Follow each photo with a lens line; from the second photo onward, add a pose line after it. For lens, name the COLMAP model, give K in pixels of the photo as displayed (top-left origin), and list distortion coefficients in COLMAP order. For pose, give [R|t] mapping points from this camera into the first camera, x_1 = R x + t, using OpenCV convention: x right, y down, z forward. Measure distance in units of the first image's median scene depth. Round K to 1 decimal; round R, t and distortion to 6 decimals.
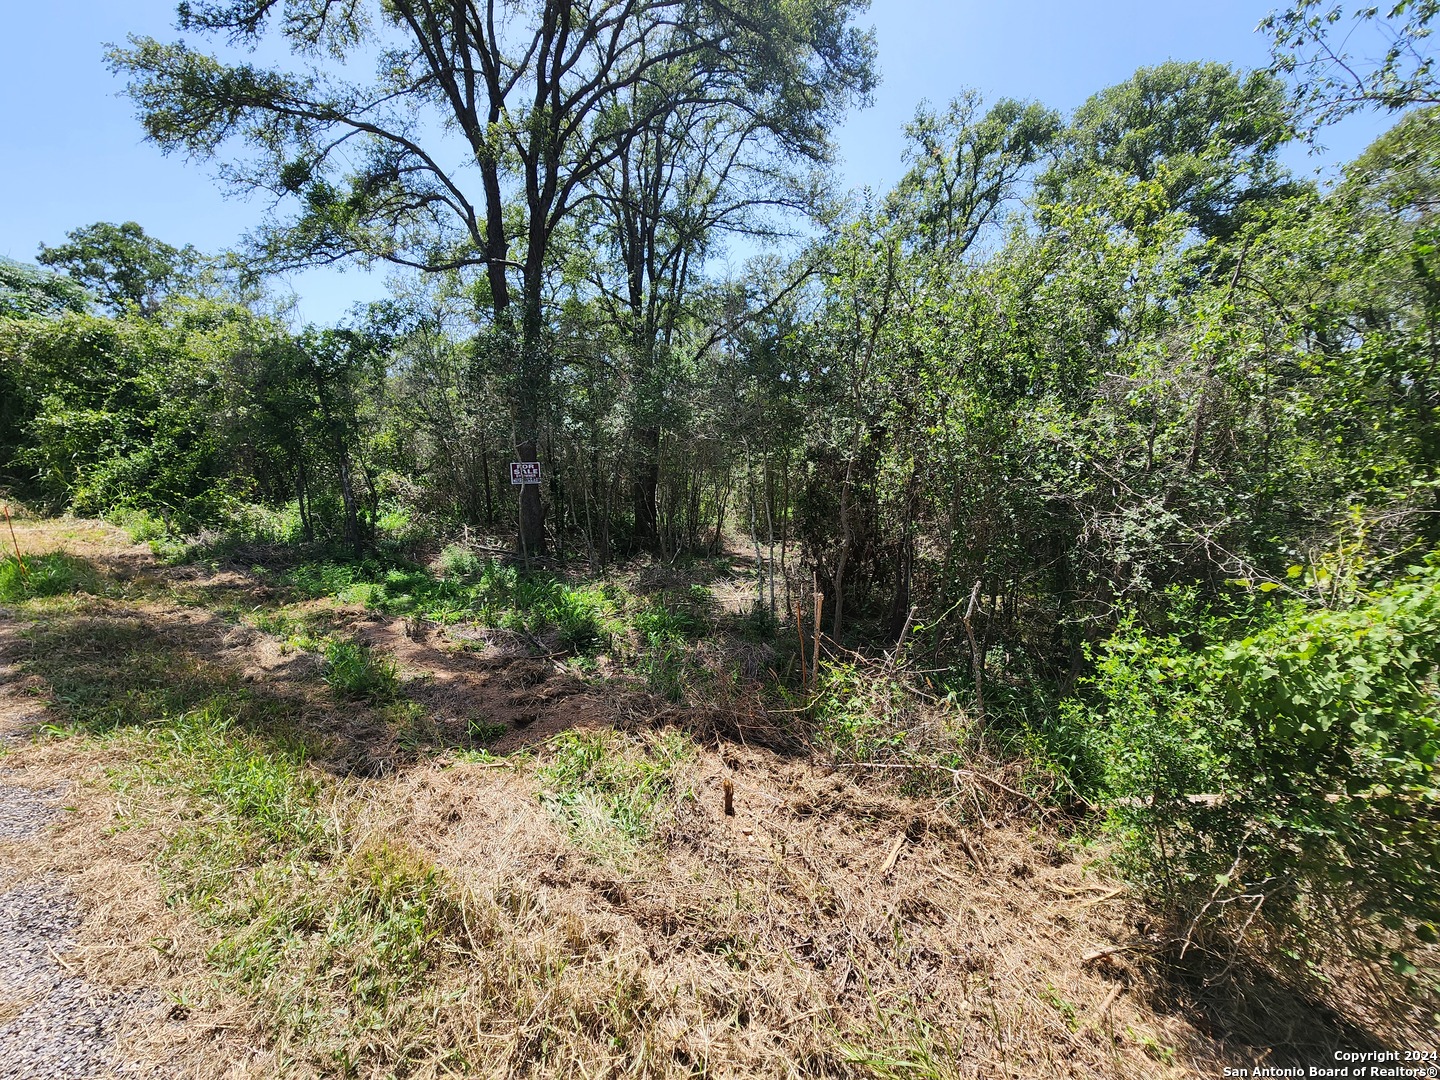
lens RADIAL K [[595.0, 0, 726.0], [0, 595.0, 540.4], [0, 0, 1]] dist [0.003338, 0.001567]
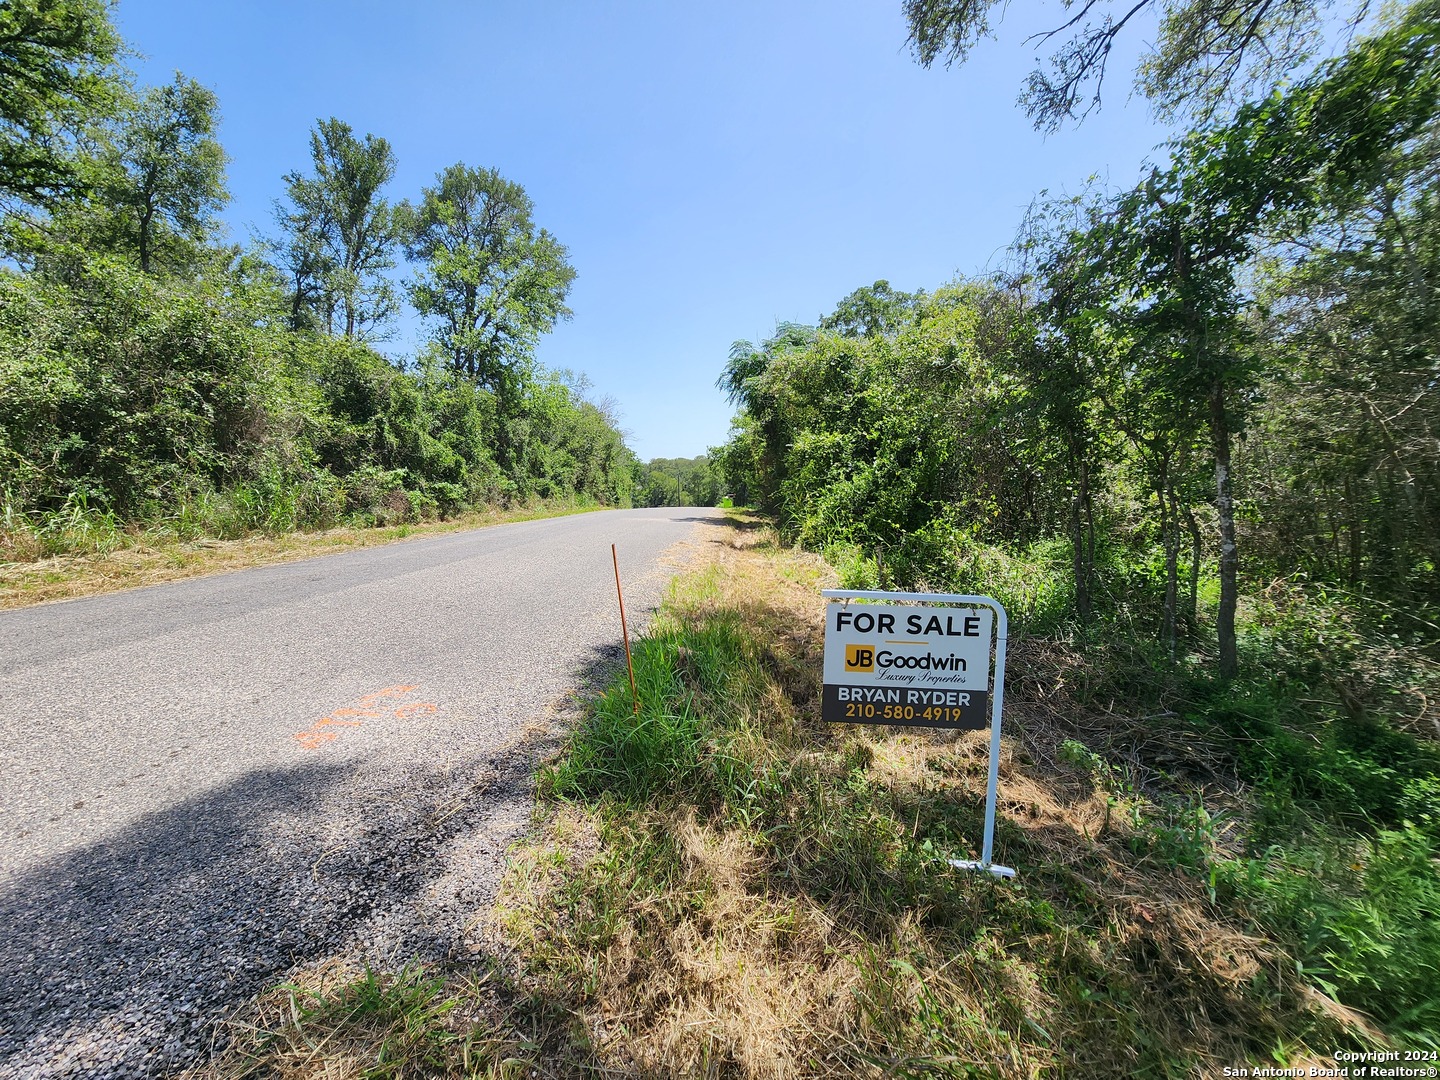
lens RADIAL K [[595.0, 0, 728.4], [0, 595.0, 541.1], [0, 0, 1]] dist [0.003338, 0.001567]
pose [[0.544109, 0.044593, -0.837829, -0.665586], [-0.095796, 0.995358, -0.009234, -0.052753], [0.833528, 0.085285, 0.545855, 0.695834]]
